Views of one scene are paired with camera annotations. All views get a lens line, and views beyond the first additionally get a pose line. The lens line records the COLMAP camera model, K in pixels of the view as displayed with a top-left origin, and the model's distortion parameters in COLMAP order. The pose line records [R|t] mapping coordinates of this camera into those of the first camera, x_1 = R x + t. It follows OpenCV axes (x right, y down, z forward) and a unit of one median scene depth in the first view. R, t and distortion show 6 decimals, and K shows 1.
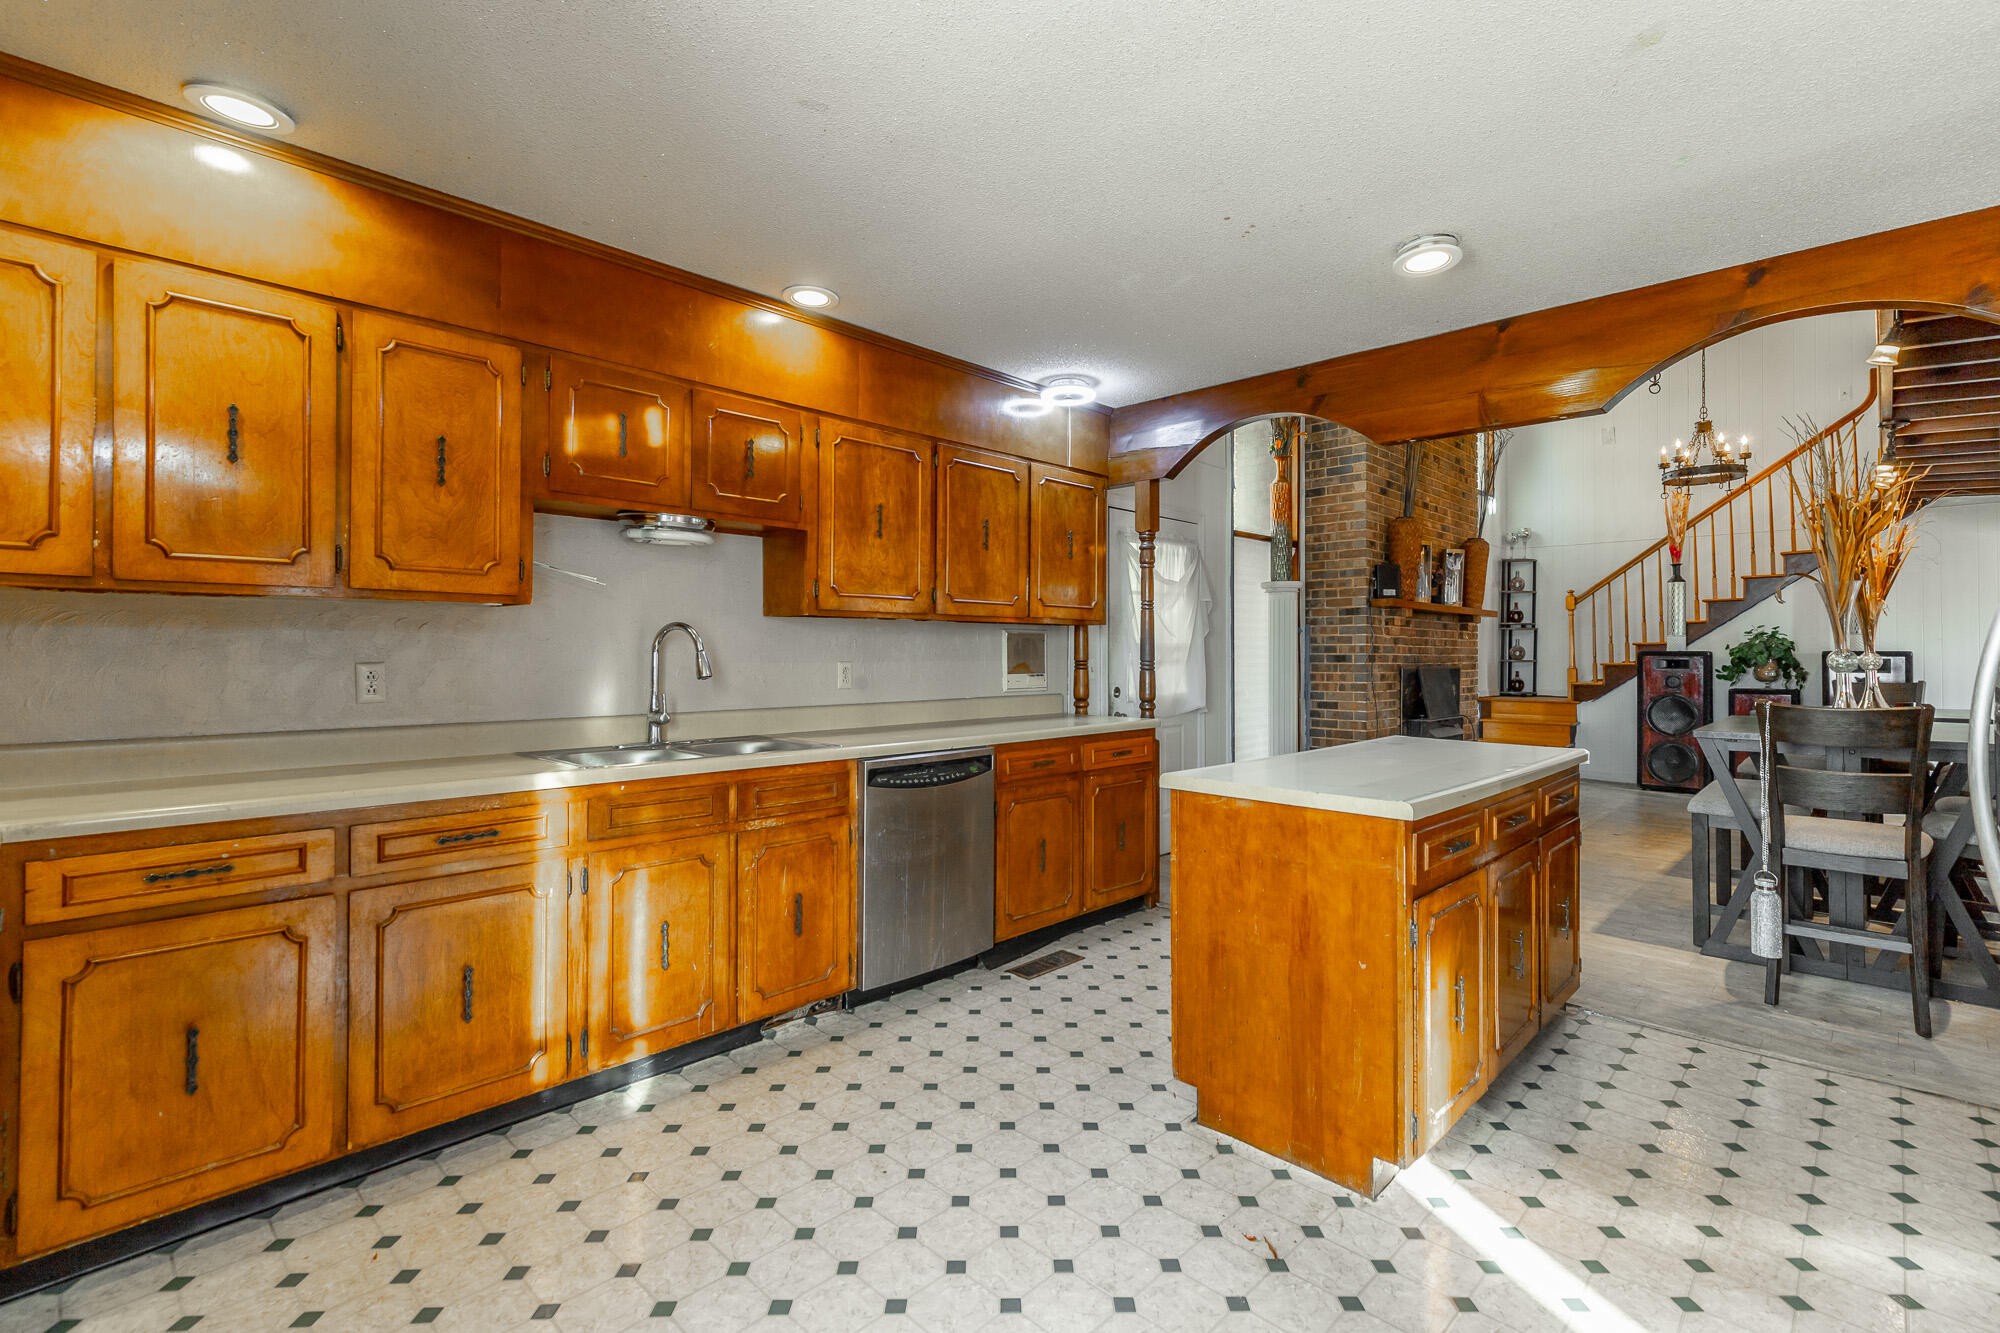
lens RADIAL K [[903.3, 0, 1005.4], [0, 903.3, 655.5], [0, 0, 1]] dist [-0.001472, 0.000918]
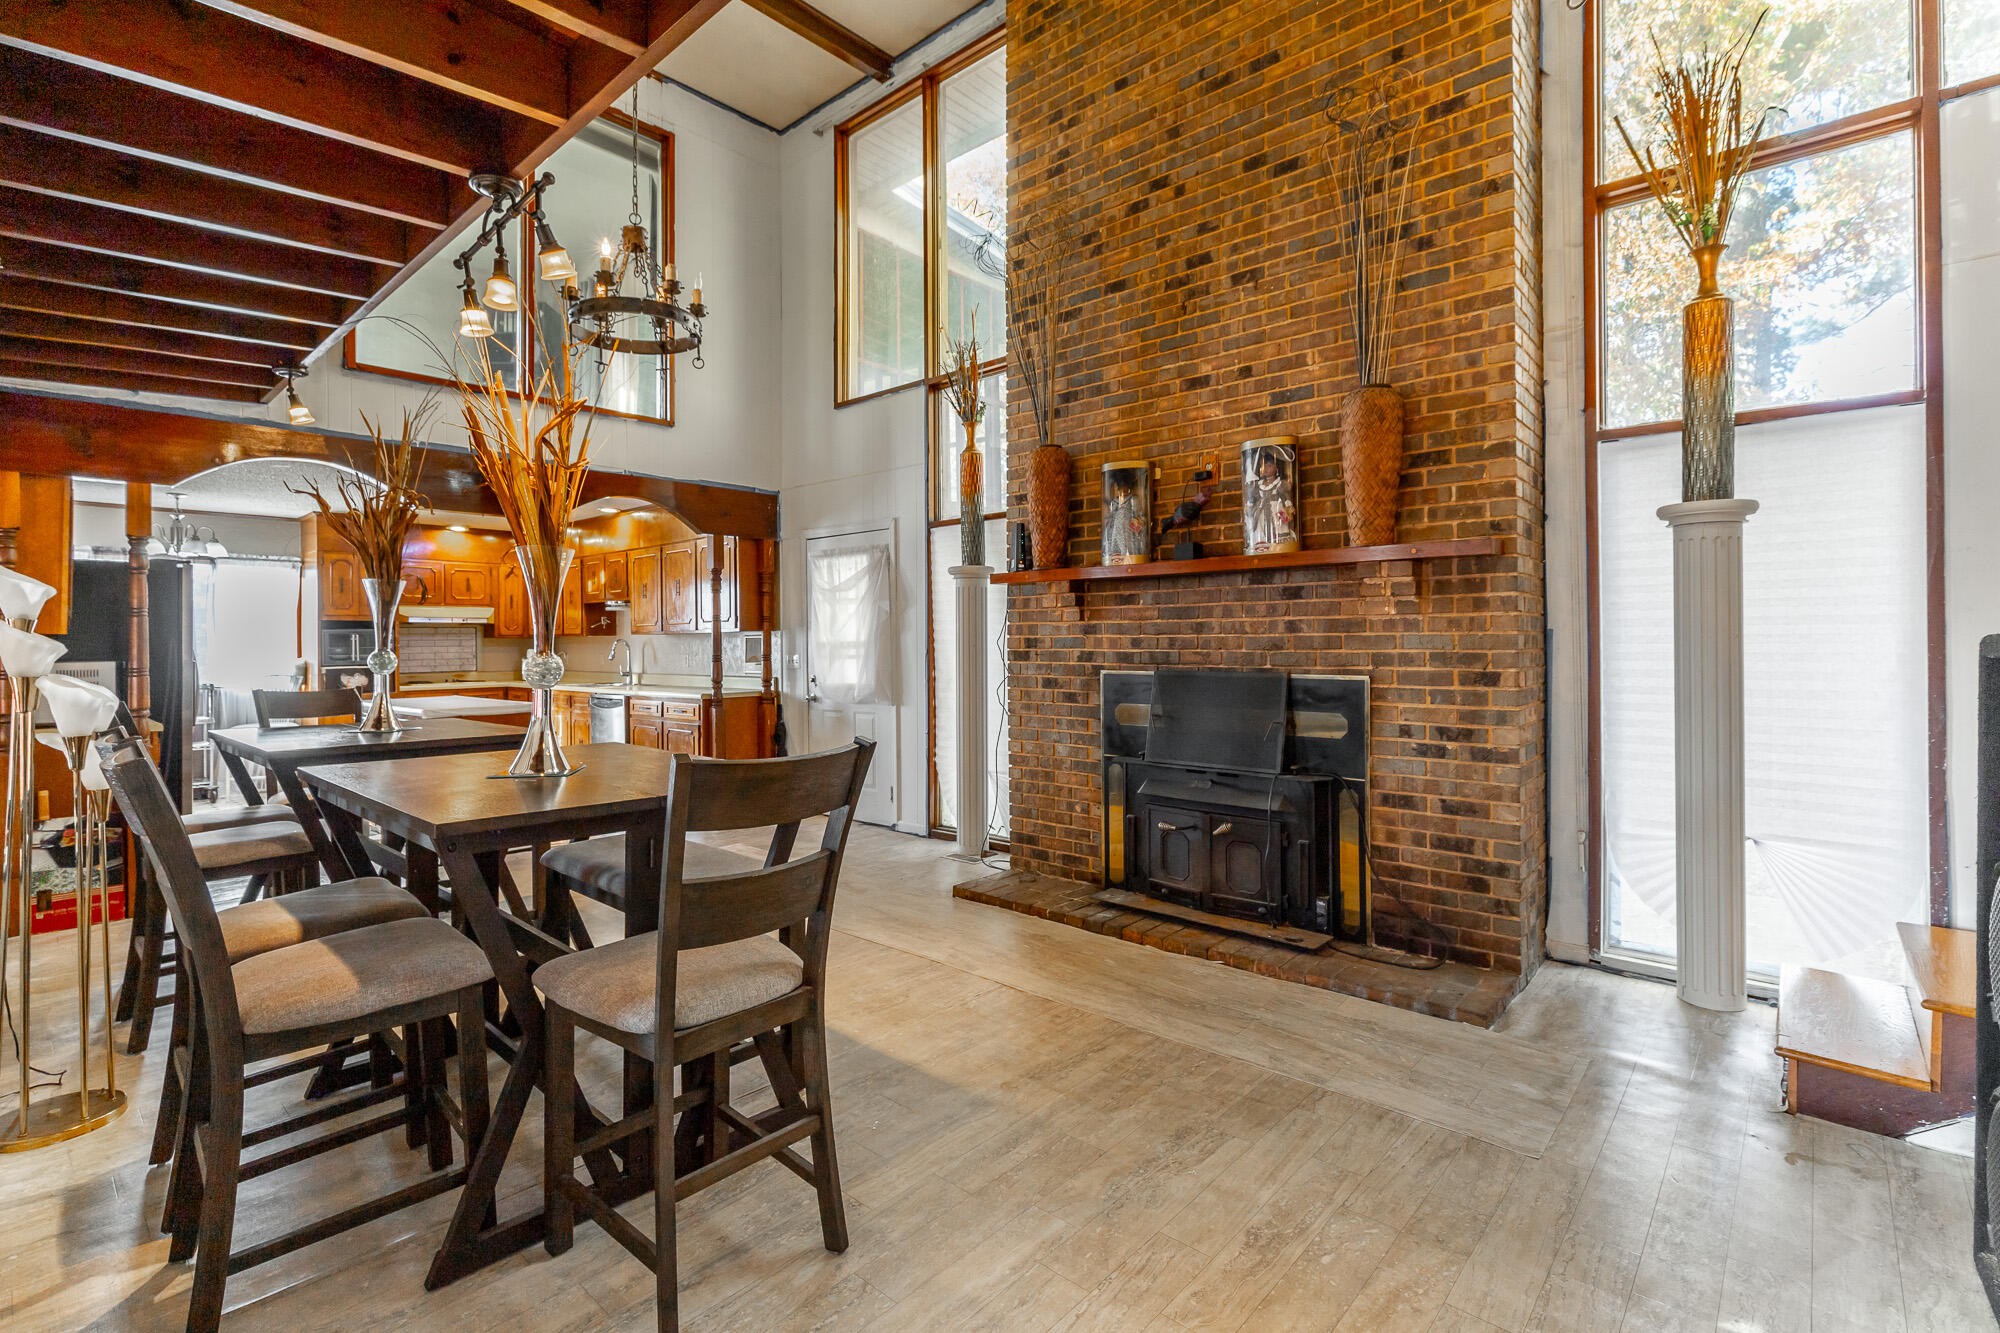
lens RADIAL K [[903.3, 0, 1008.7], [0, 903.3, 642.4], [0, 0, 1]] dist [-0.001472, 0.000918]
pose [[0.046679, -0.004201, -0.998901, 1.138272], [0.004281, 0.999983, -0.004005, -0.004712], [0.998901, -0.004090, 0.046696, 0.961523]]
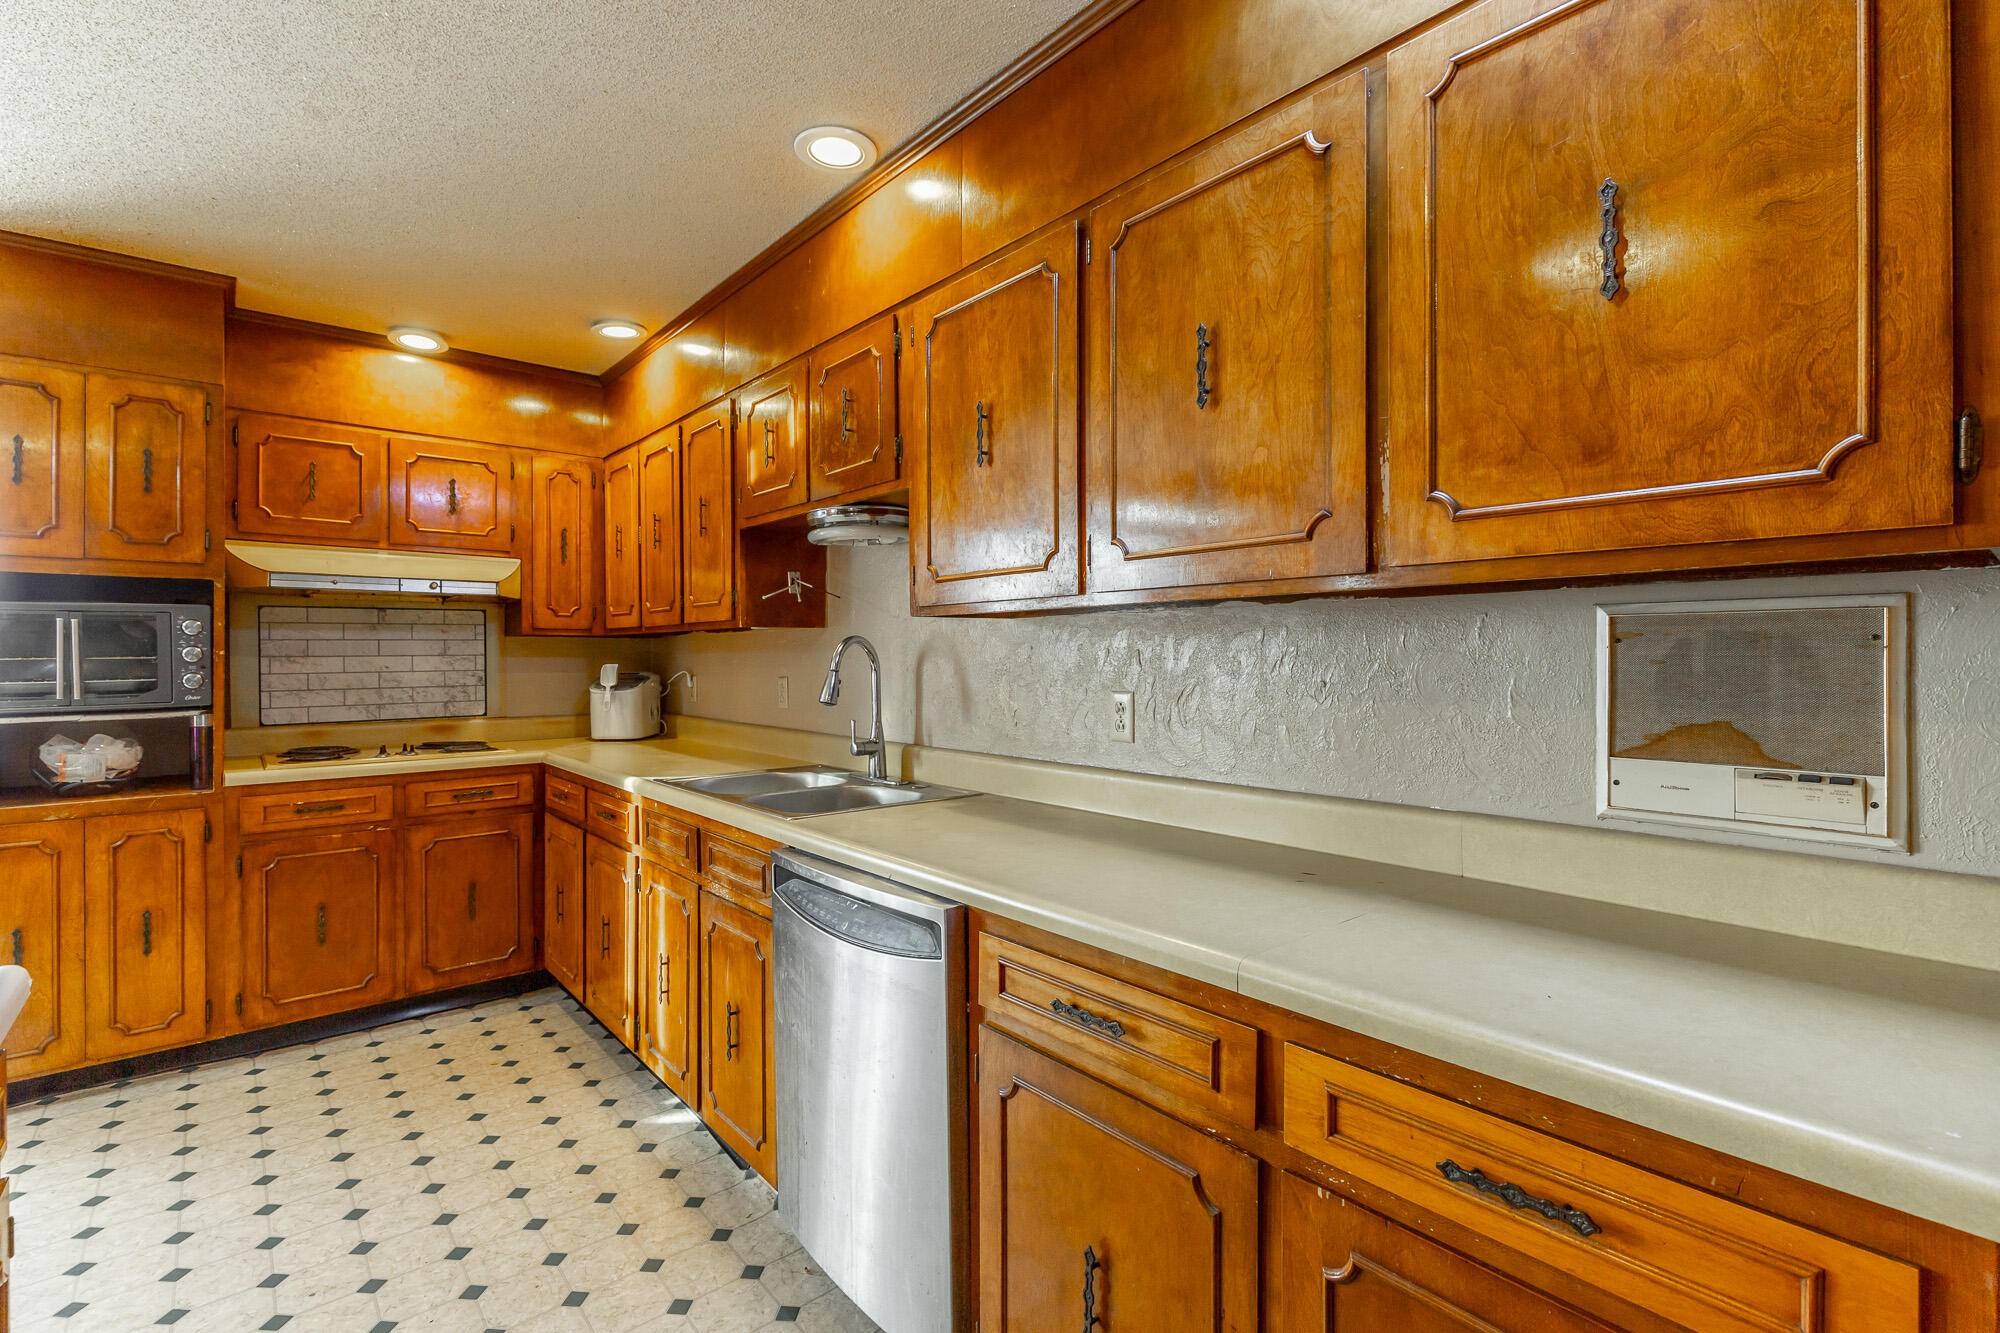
lens RADIAL K [[903.3, 0, 998.5], [0, 903.3, 655.7], [0, 0, 1]] dist [-0.001472, 0.000918]
pose [[-0.093024, -0.006420, -0.995643, 0.215166], [-0.004133, 0.999973, -0.006062, -0.006395], [0.995655, 0.003551, -0.093048, 0.569105]]
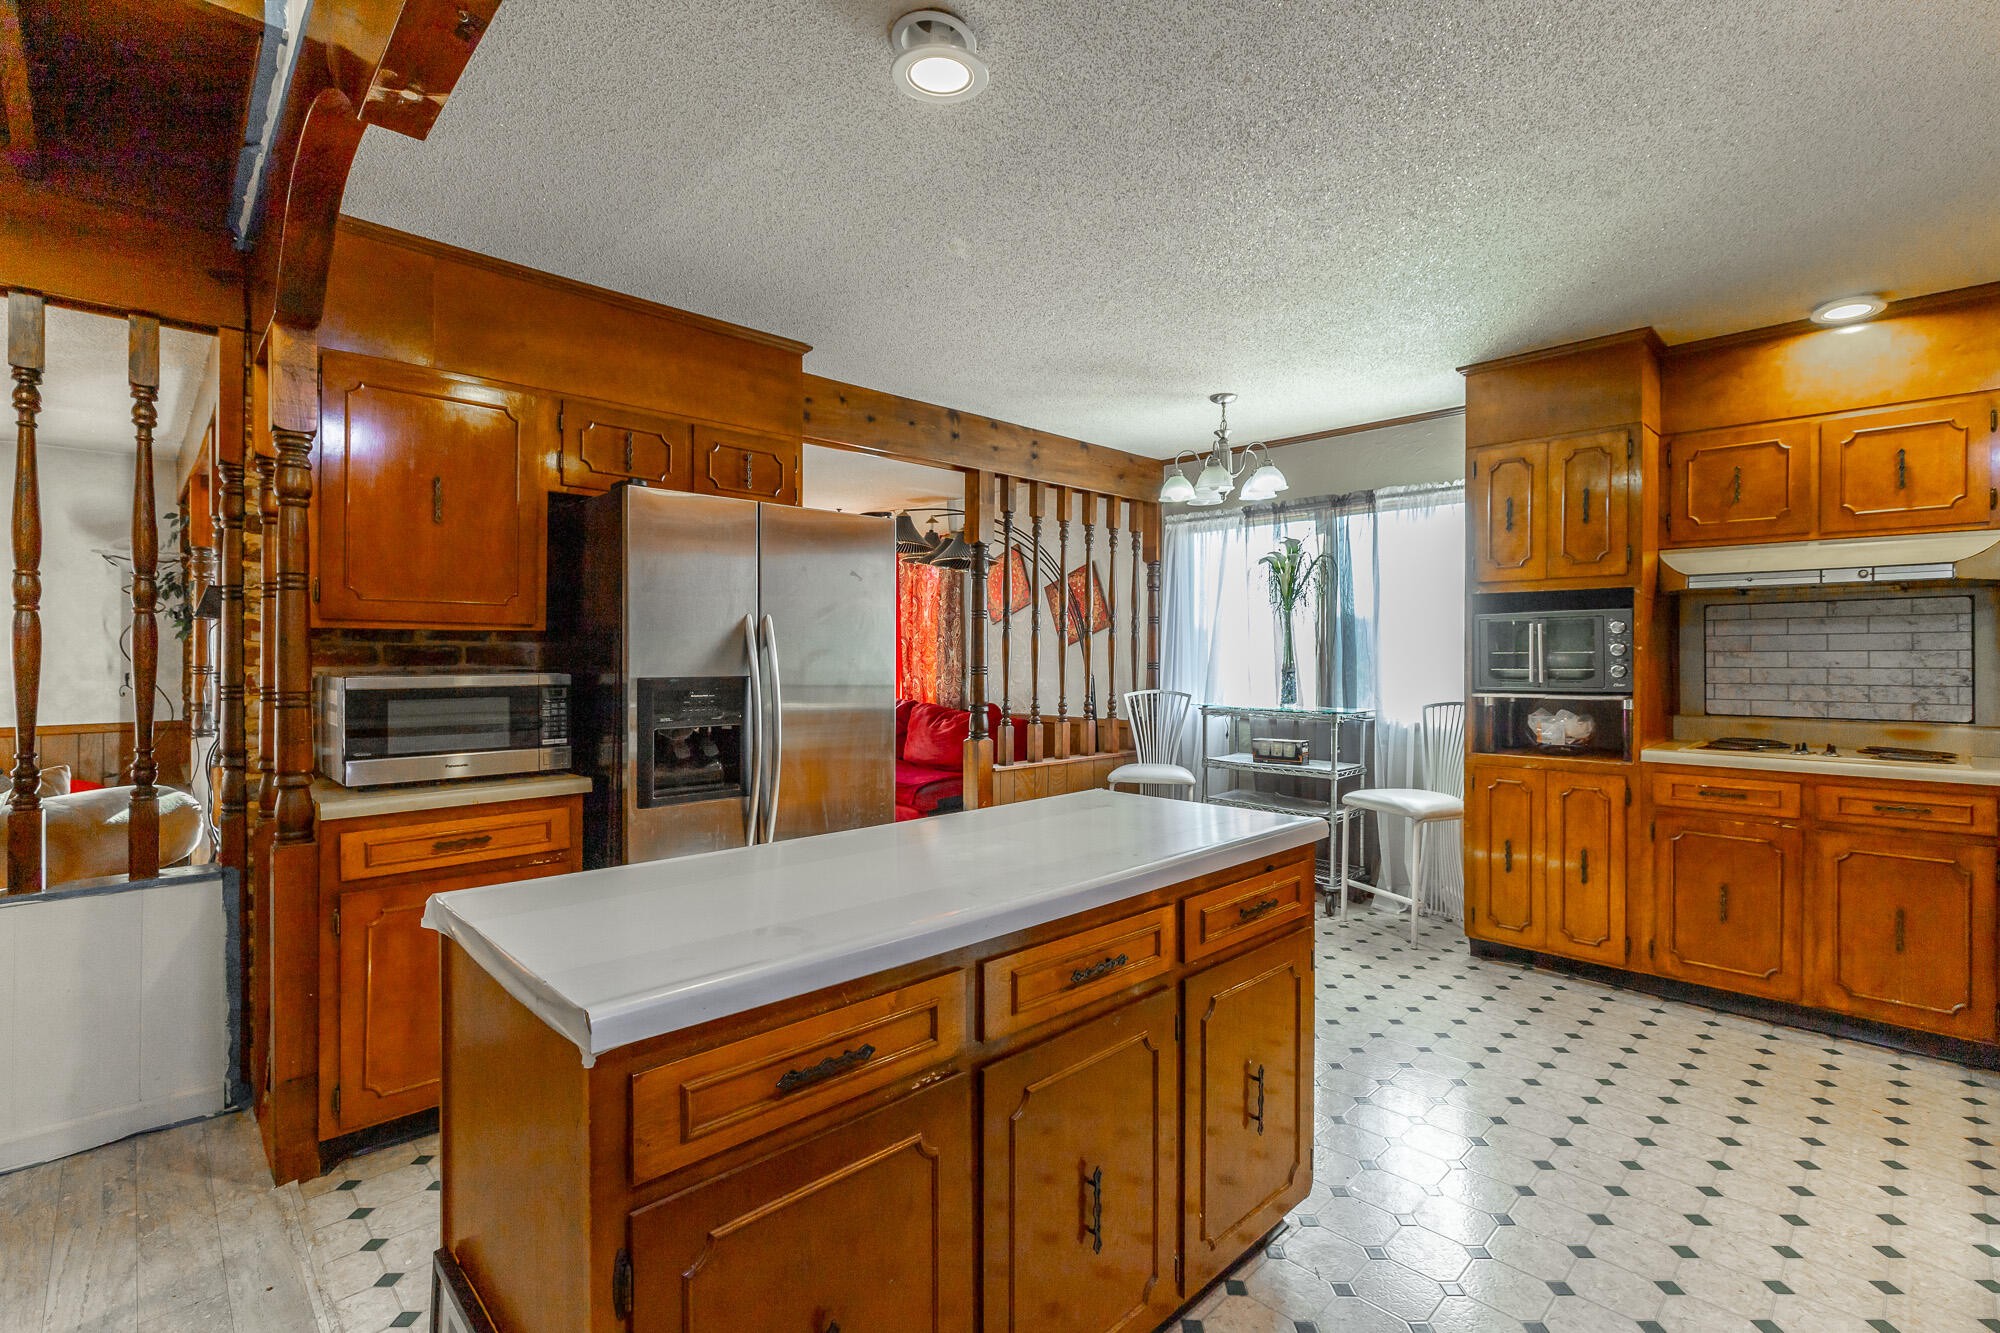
lens RADIAL K [[903.3, 0, 987.2], [0, 903.3, 655.2], [0, 0, 1]] dist [-0.001472, 0.000918]
pose [[-0.999161, -0.007530, 0.040257, 0.168503], [-0.007198, 0.999939, 0.008398, -0.006439], [-0.040318, 0.008101, -0.999154, 0.685901]]
